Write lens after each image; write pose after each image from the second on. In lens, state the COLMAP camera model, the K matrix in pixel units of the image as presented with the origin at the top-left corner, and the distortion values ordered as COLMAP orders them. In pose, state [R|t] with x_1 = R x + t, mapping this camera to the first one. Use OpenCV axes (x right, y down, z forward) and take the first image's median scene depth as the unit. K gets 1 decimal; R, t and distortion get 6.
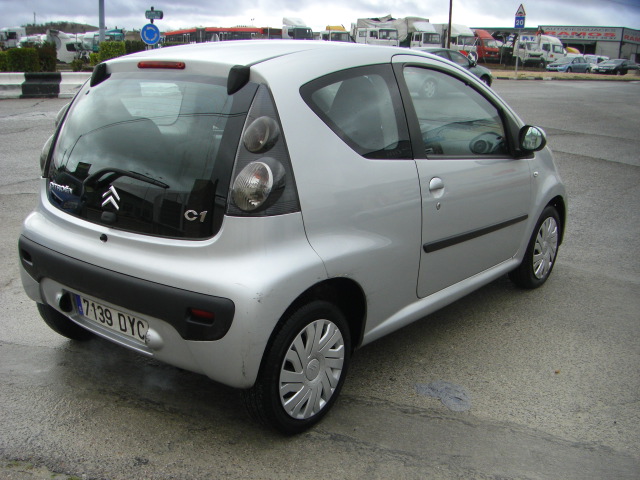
lens RADIAL K [[705.2, 0, 320.9], [0, 705.2, 244.2], [0, 0, 1]] dist [-0.199452, 0.000000]
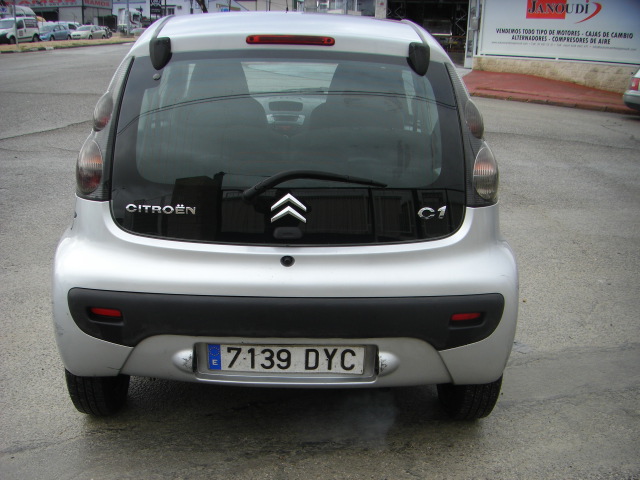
lens RADIAL K [[705.2, 0, 317.6], [0, 705.2, 244.3], [0, 0, 1]] dist [-0.199452, 0.000000]
pose [[0.765069, -0.175521, 0.619566, -0.775302], [0.146825, 0.984340, 0.097554, -0.099827], [-0.626986, 0.016332, 0.778859, 0.355238]]
